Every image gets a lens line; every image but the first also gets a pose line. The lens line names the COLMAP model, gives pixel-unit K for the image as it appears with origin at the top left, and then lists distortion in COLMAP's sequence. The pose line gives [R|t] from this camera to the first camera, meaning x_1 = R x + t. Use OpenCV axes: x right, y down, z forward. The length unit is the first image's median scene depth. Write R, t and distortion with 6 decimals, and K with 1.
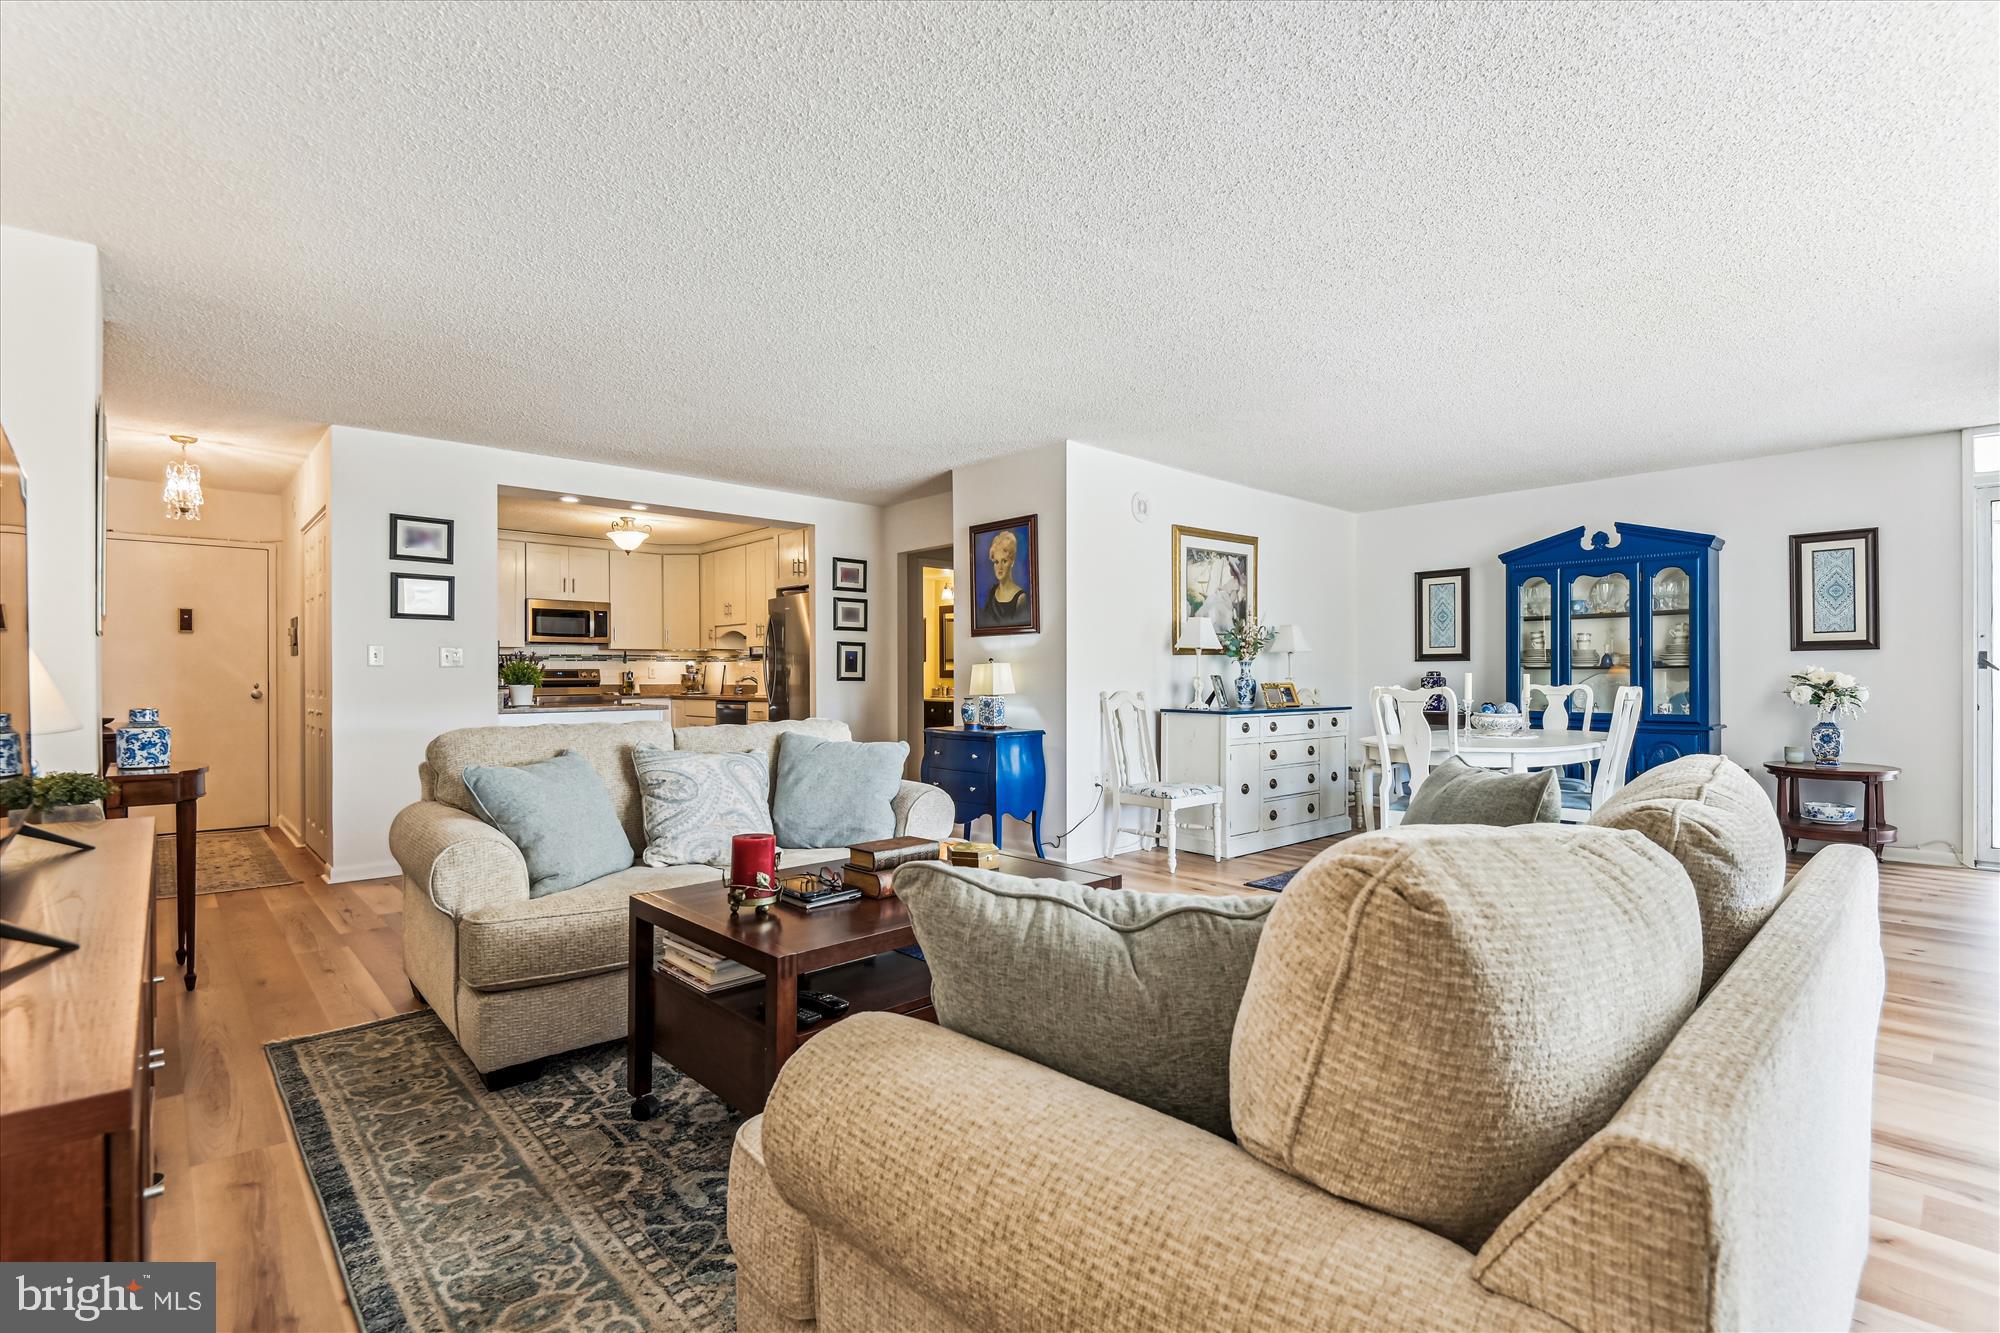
lens RADIAL K [[923.2, 0, 1004.4], [0, 923.2, 670.8], [0, 0, 1]] dist [0.015449, -0.016585]
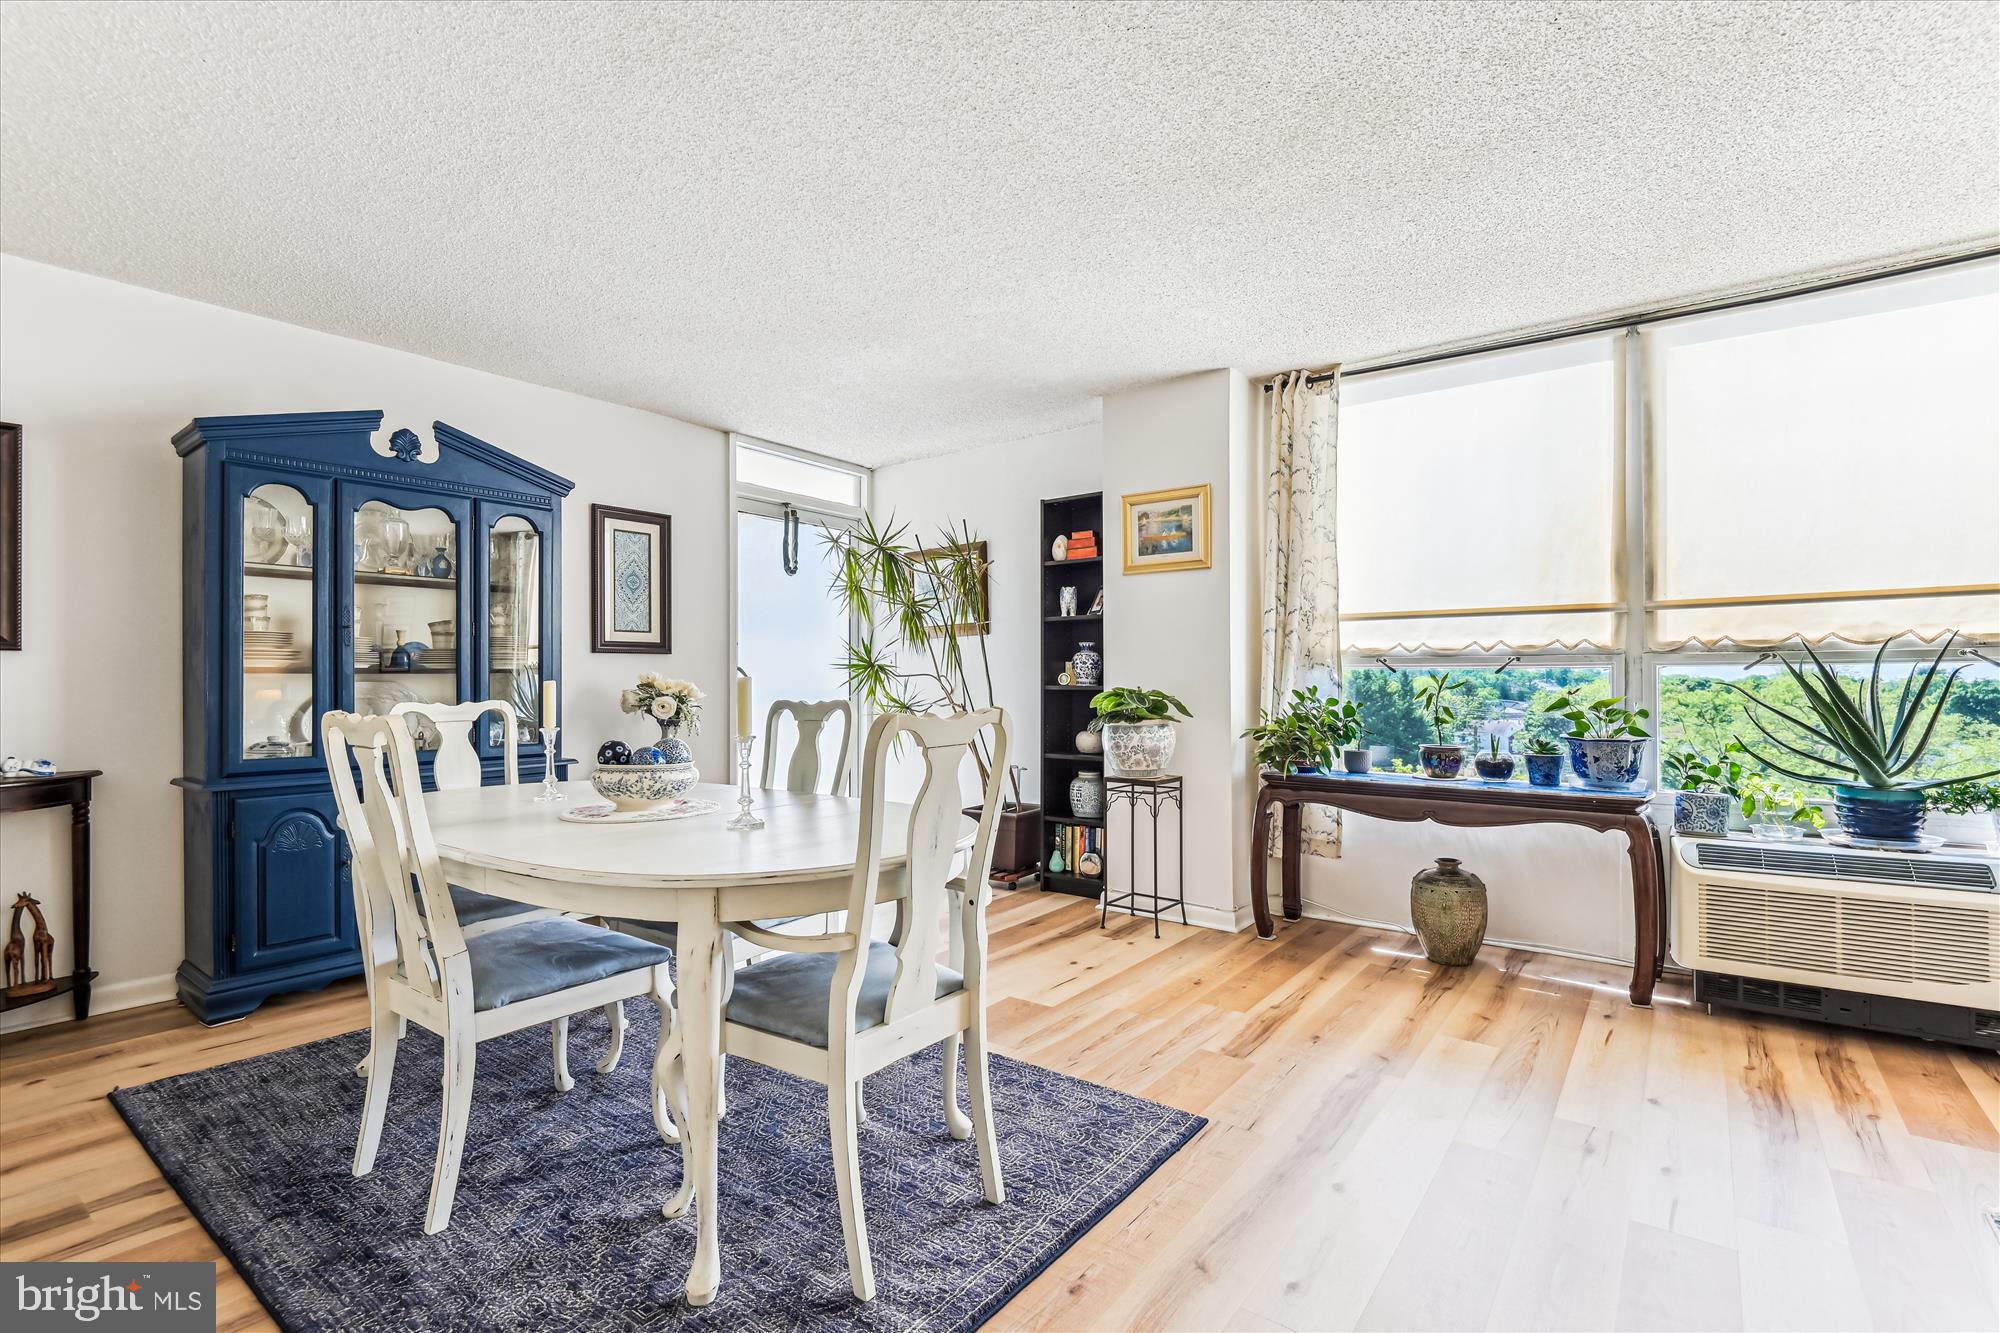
lens RADIAL K [[923.2, 0, 1001.2], [0, 923.2, 671.4], [0, 0, 1]] dist [0.015449, -0.016585]
pose [[-0.183934, 0.013869, 0.982841, 0.022068], [-0.002273, 0.999892, -0.014535, 0.004871], [-0.982936, -0.004907, -0.183883, 0.764772]]
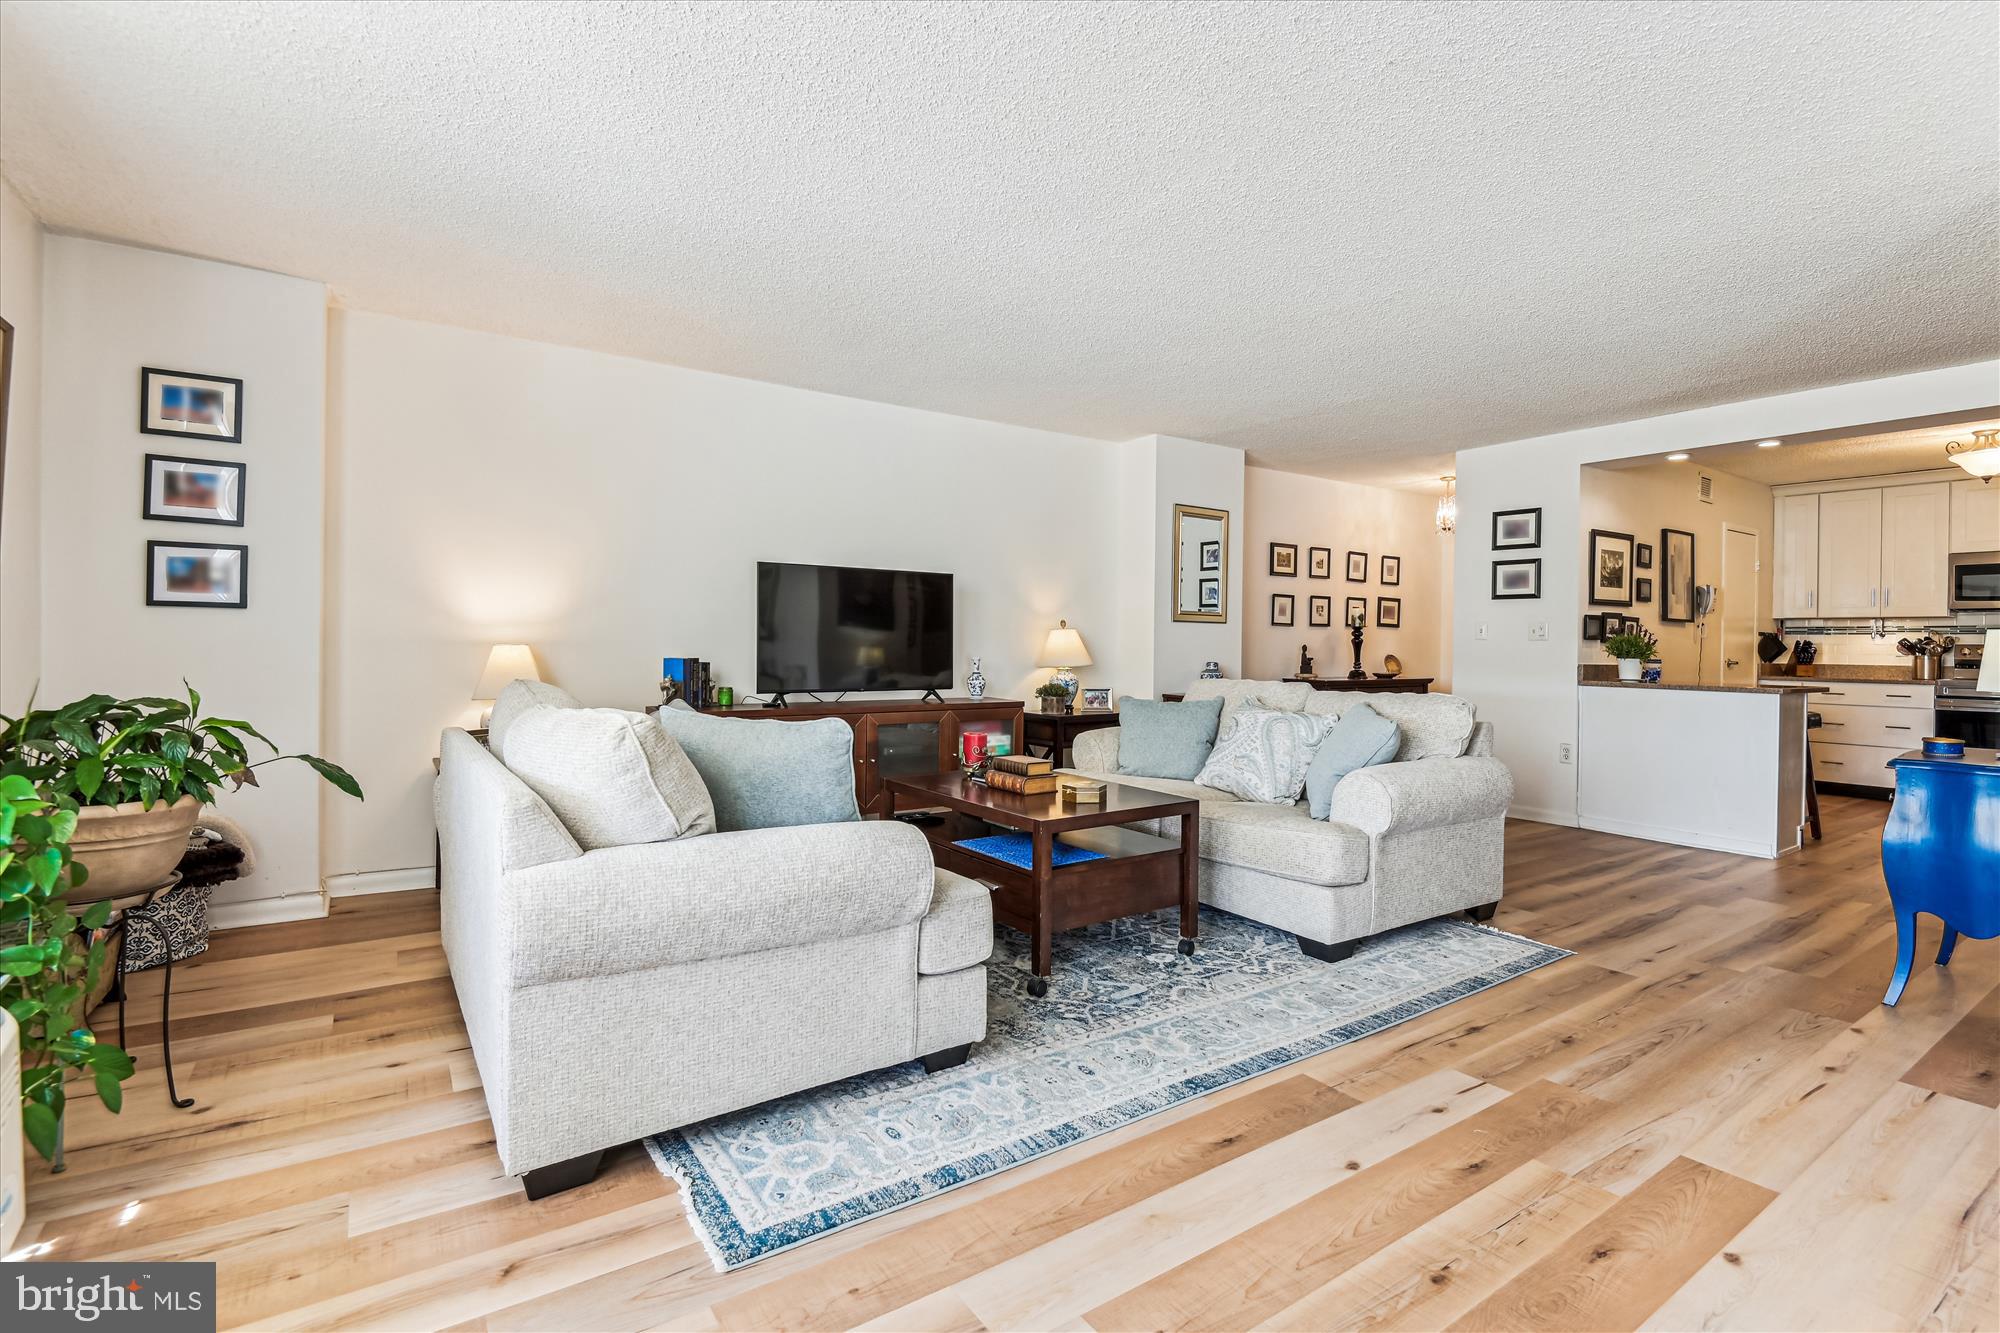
lens RADIAL K [[923.2, 0, 1007.4], [0, 923.2, 646.3], [0, 0, 1]] dist [0.015449, -0.016585]
pose [[-0.146436, 0.003778, -0.989213, 0.529430], [-0.005681, 0.999973, 0.004660, 0.000891], [0.989204, 0.006302, -0.146410, 0.491596]]
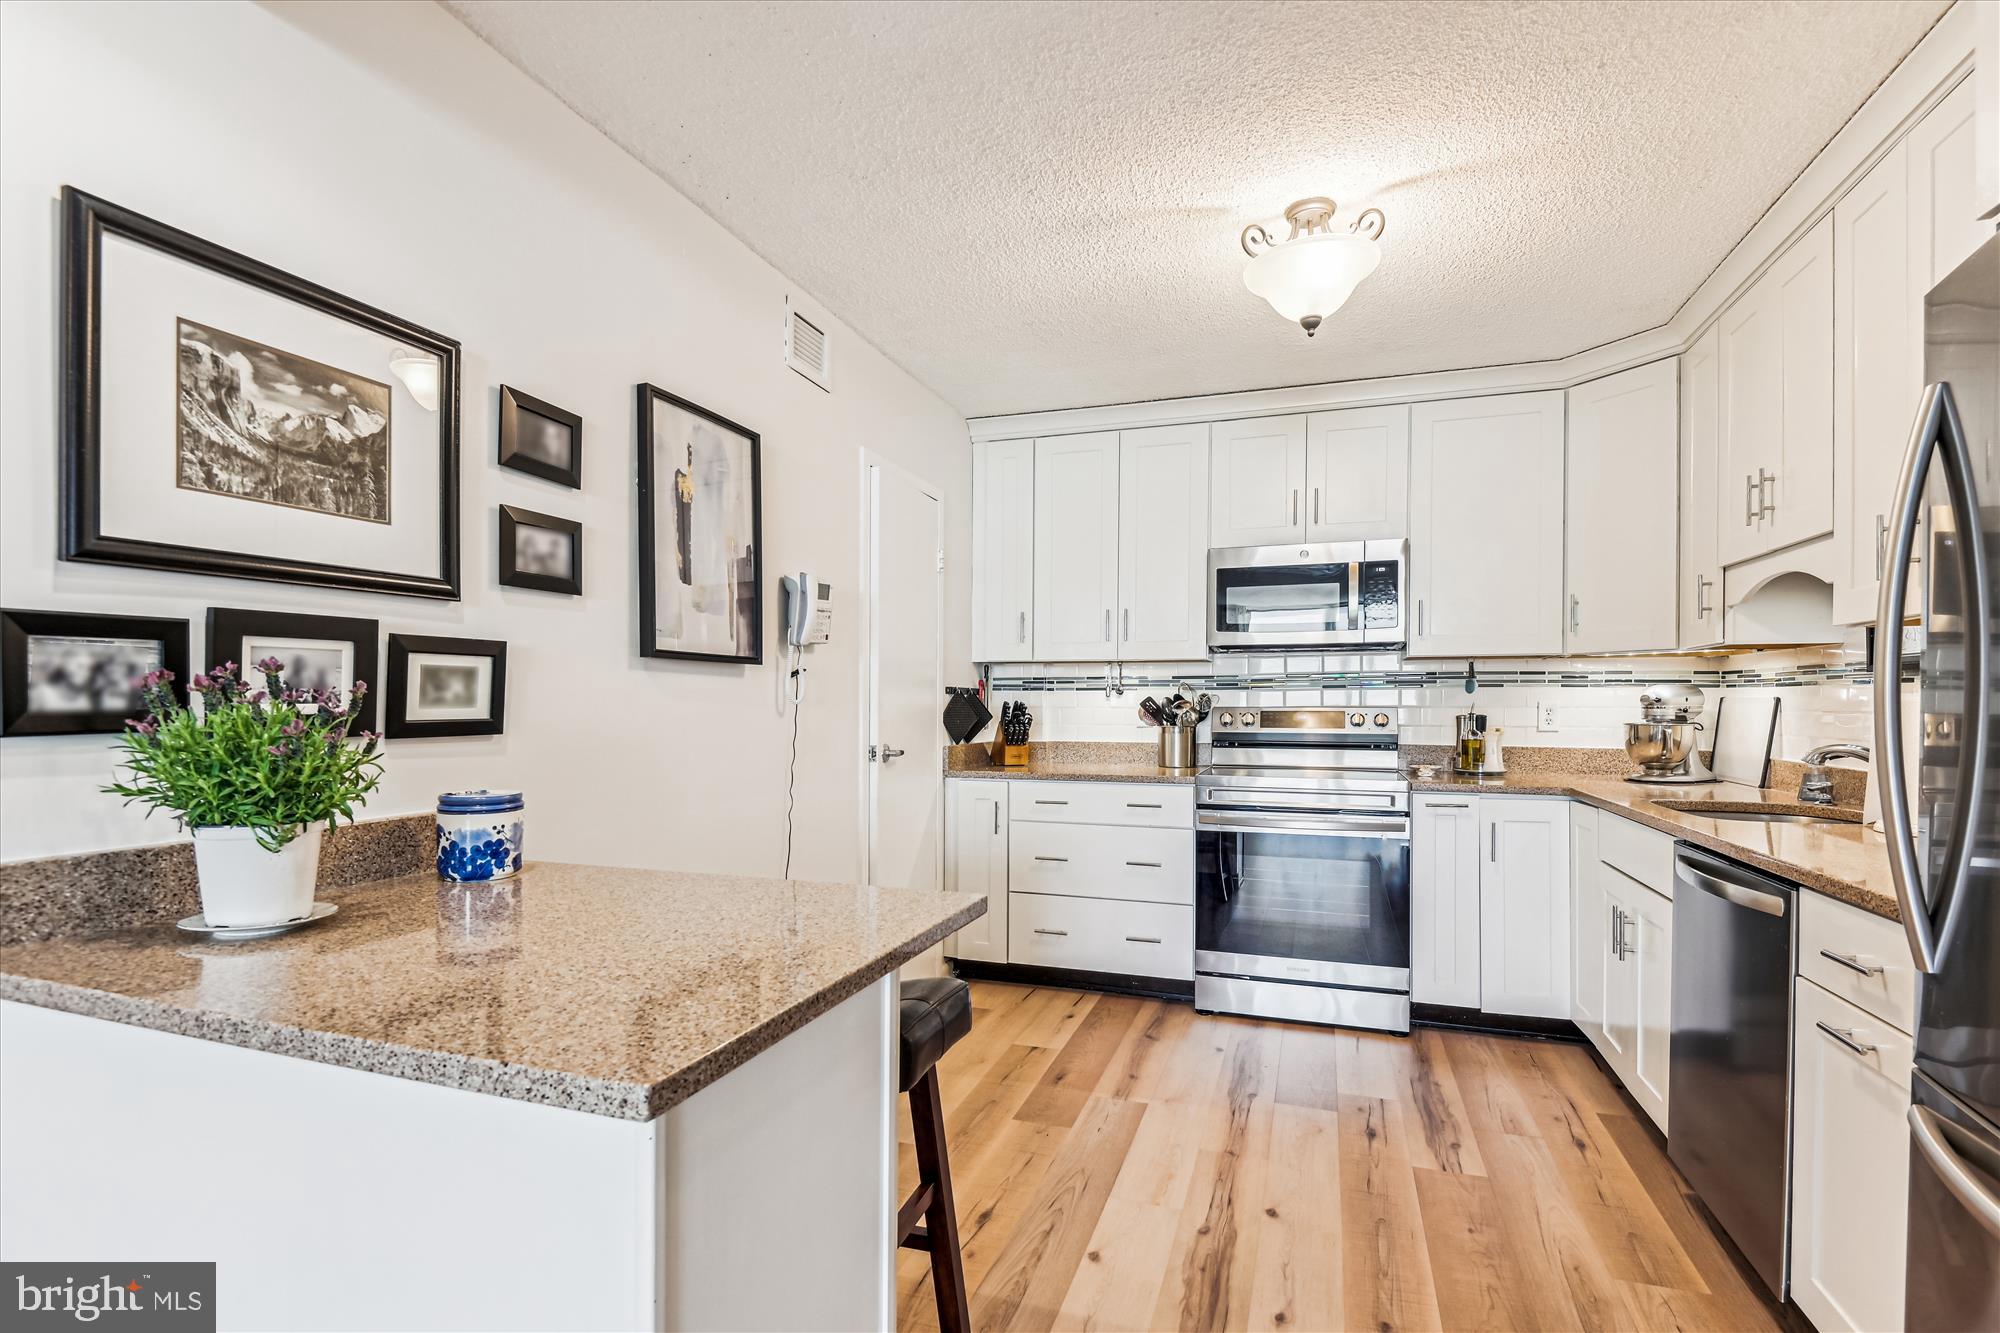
lens RADIAL K [[923.2, 0, 1011.7], [0, 923.2, 703.8], [0, 0, 1]] dist [0.015449, -0.016585]
pose [[0.479878, 0.009028, -0.877289, -0.253442], [0.002394, 0.999930, 0.011600, -0.013491], [0.877332, -0.007667, 0.479823, 1.035895]]
